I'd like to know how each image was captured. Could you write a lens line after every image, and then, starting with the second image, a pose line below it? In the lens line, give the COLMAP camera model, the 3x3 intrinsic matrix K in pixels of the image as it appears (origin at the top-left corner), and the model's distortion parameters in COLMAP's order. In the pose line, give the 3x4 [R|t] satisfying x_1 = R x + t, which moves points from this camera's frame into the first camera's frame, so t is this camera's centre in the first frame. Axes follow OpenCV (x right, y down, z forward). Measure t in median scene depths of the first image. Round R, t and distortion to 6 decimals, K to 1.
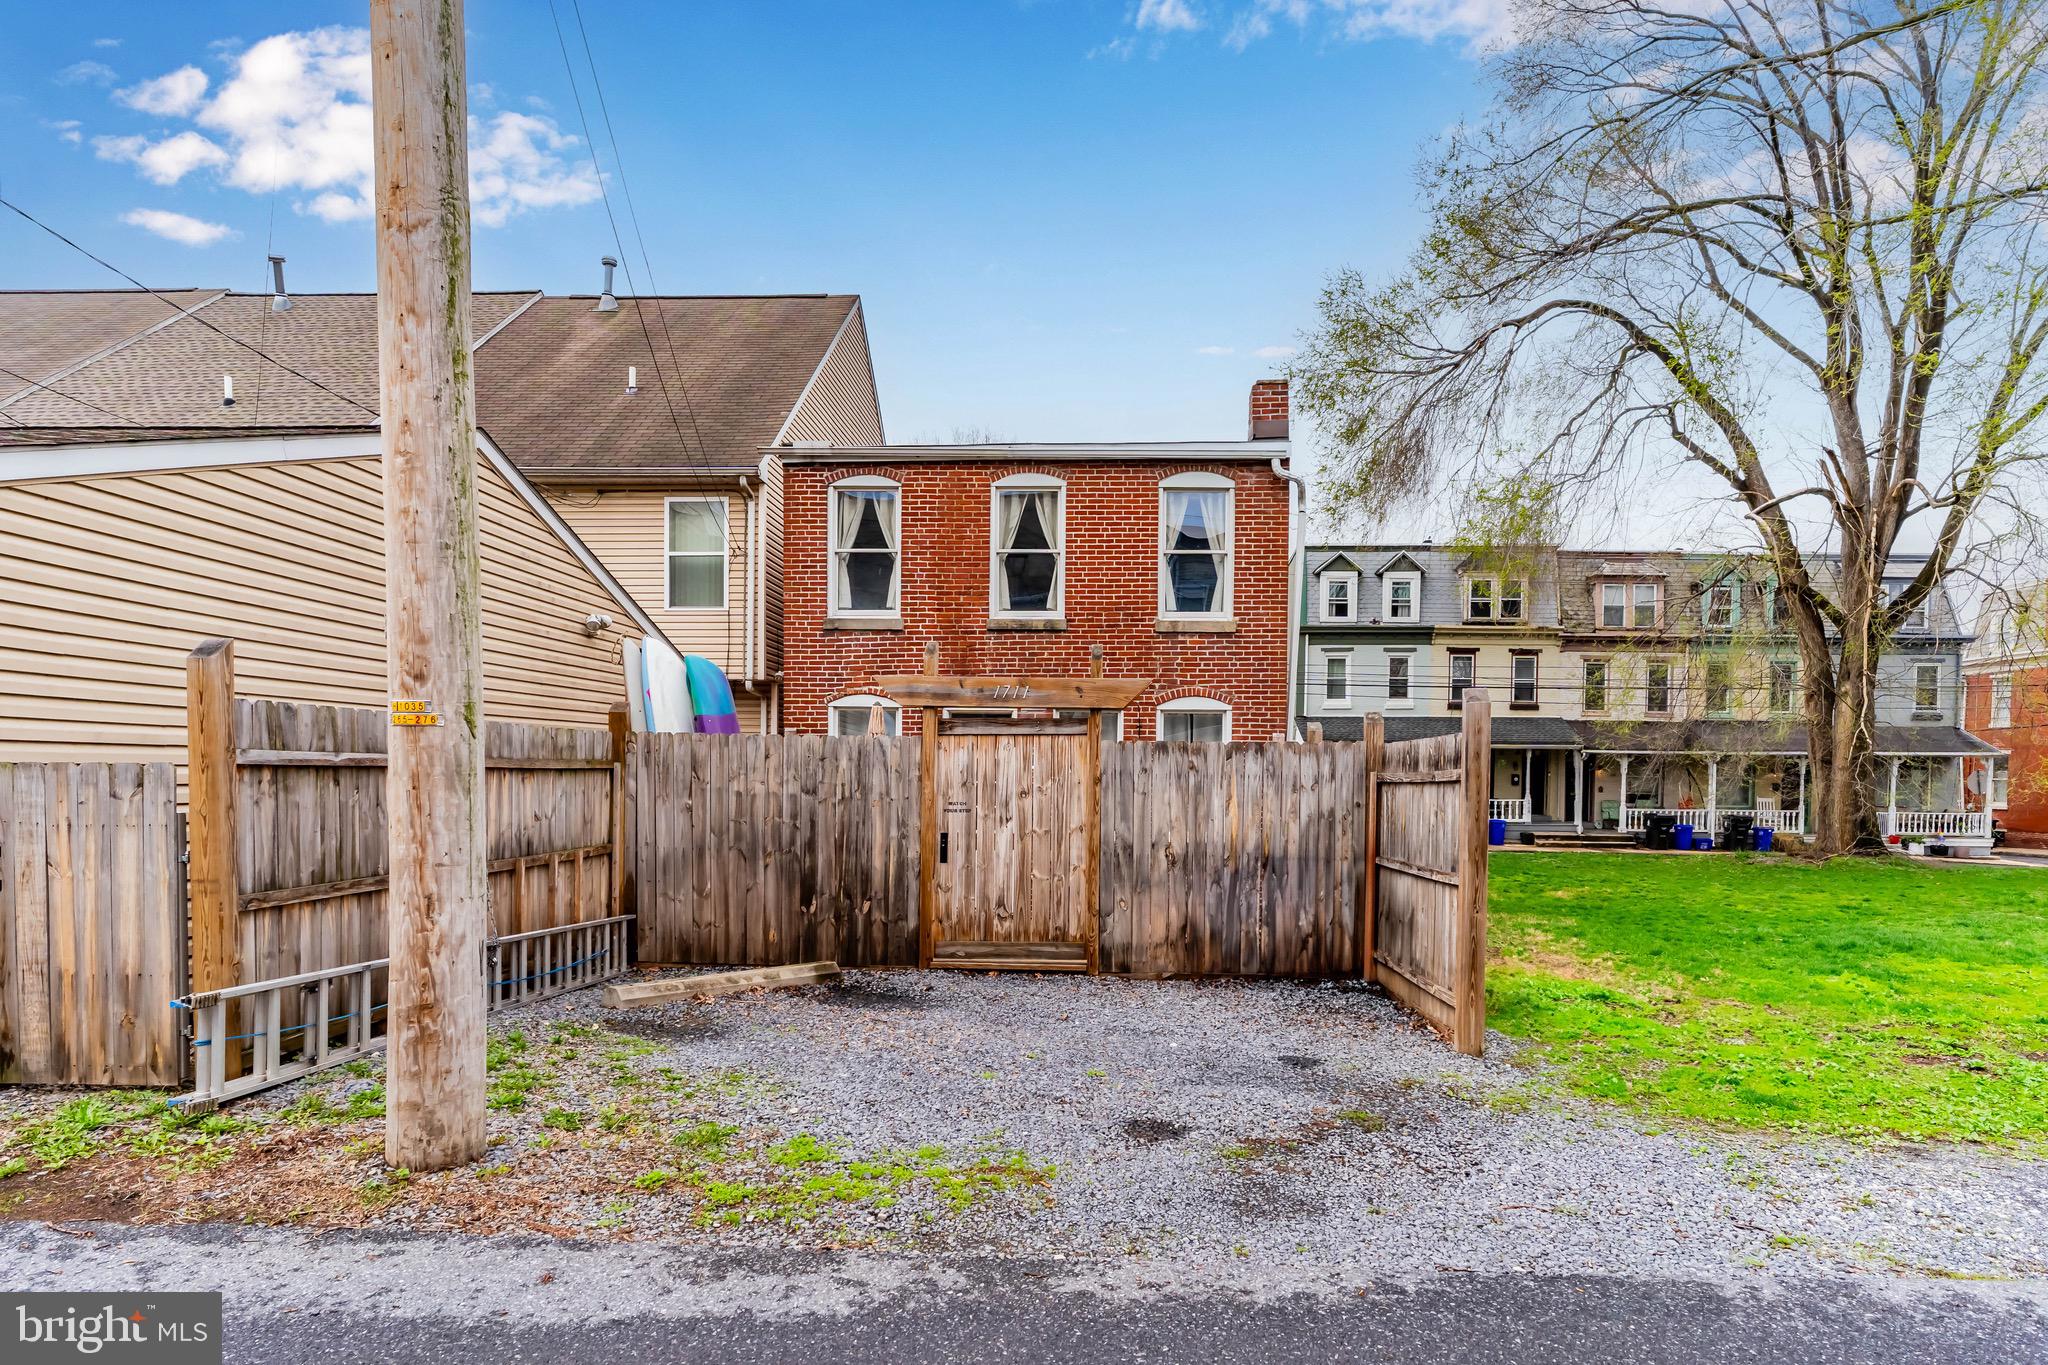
lens RADIAL K [[1066.1, 0, 1027.0], [0, 1066.1, 772.8], [0, 0, 1]] dist [-0.001951, 0.000040]
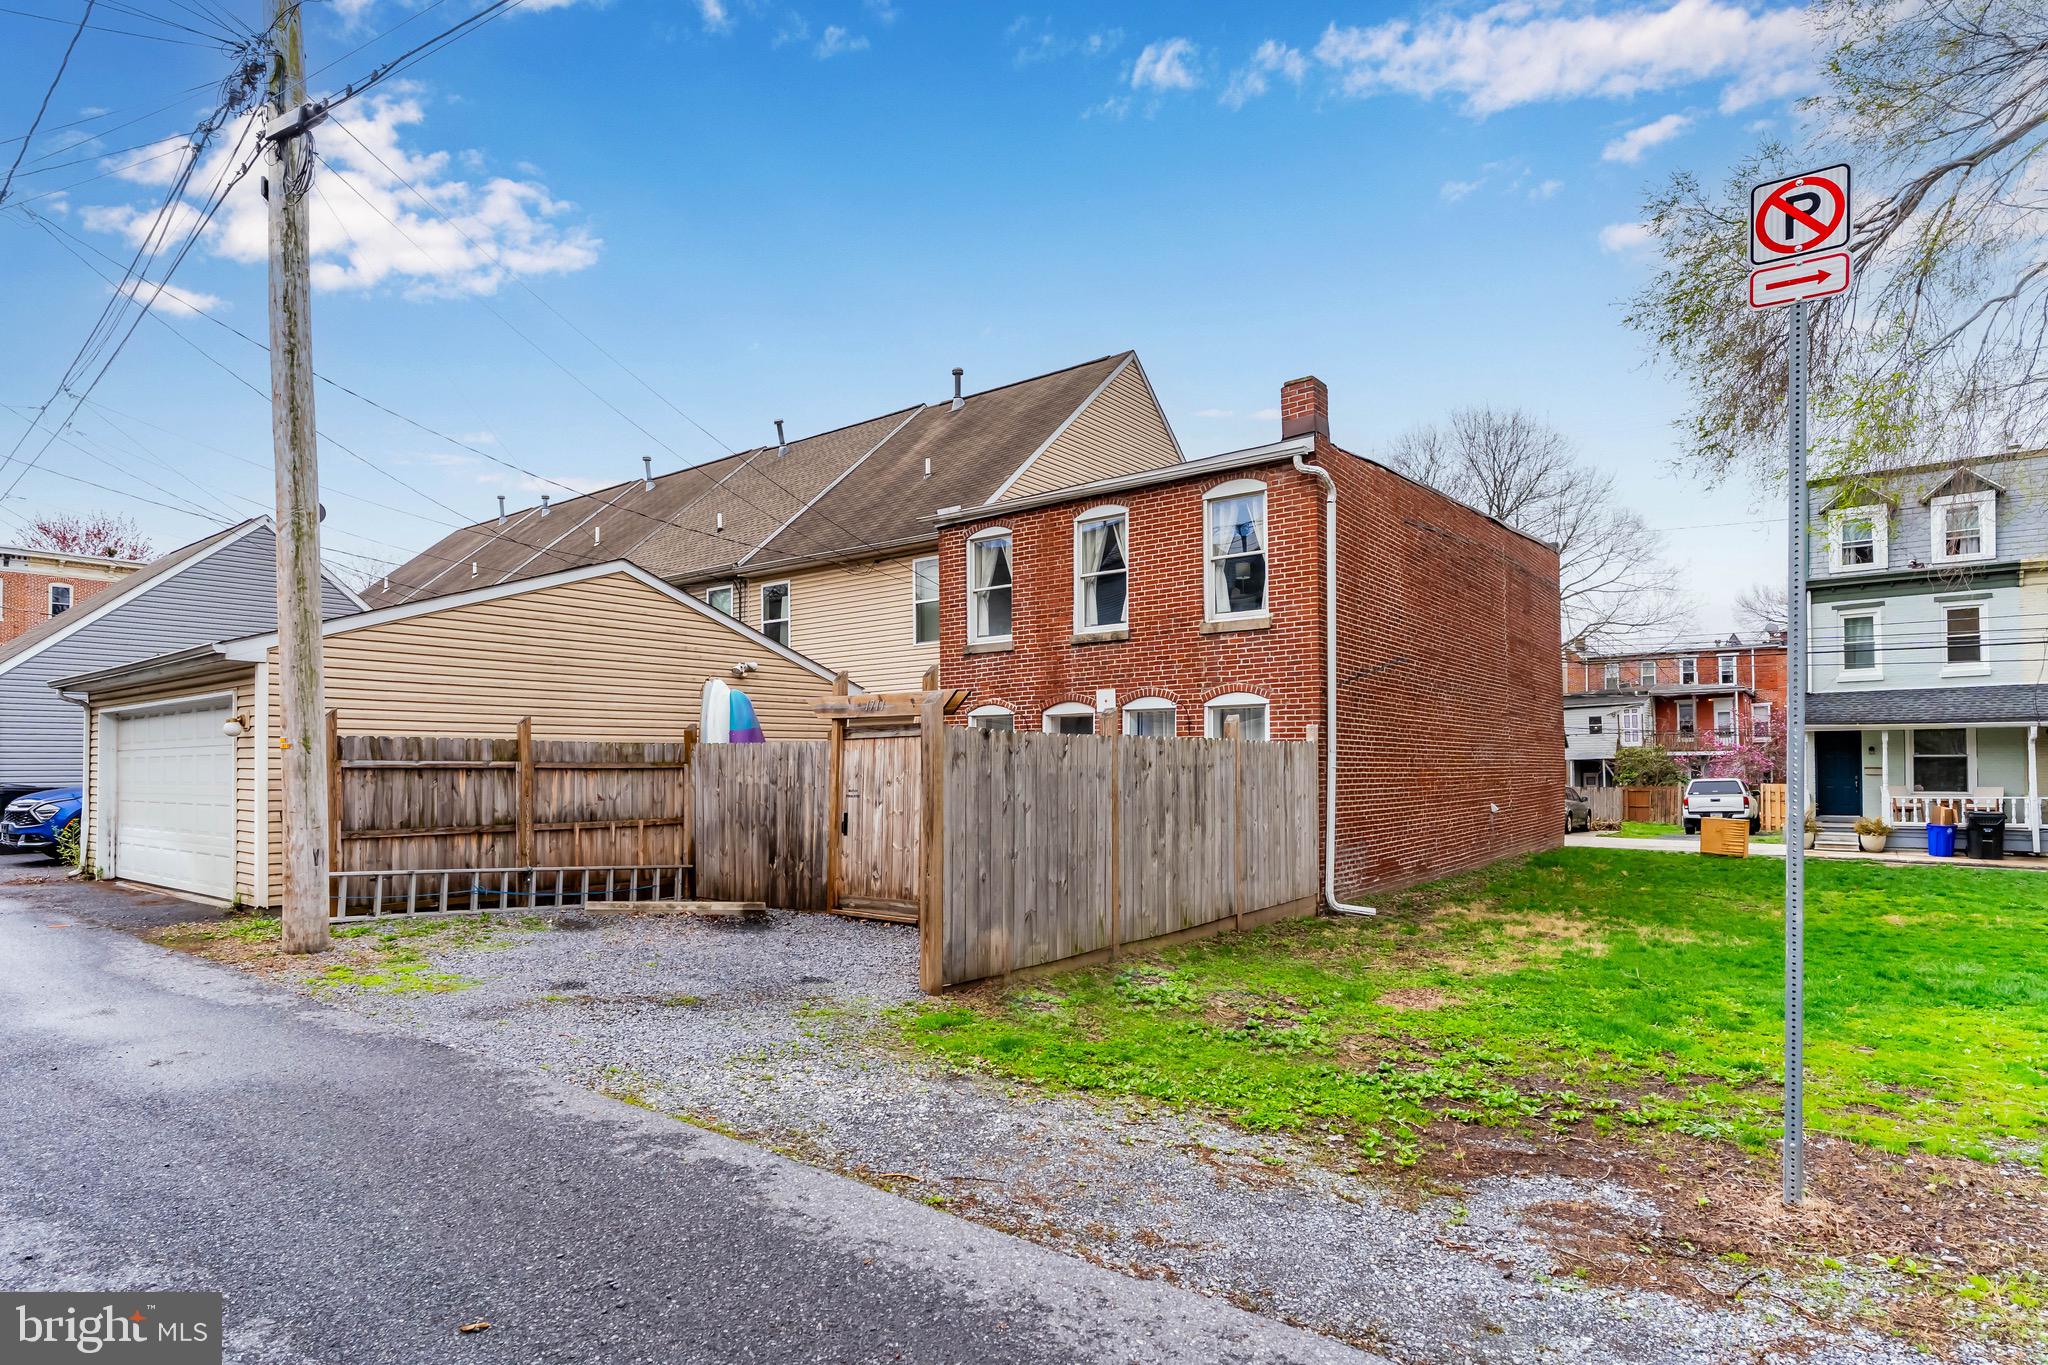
lens RADIAL K [[1055.6, 0, 1009.1], [0, 1055.6, 729.4], [0, 0, 1]] dist [-0.005098, 0.000624]
pose [[0.816252, -0.034025, -0.576694, 0.839703], [0.010273, 0.998961, -0.044399, 0.012614], [0.577605, 0.030316, 0.815753, 0.037750]]
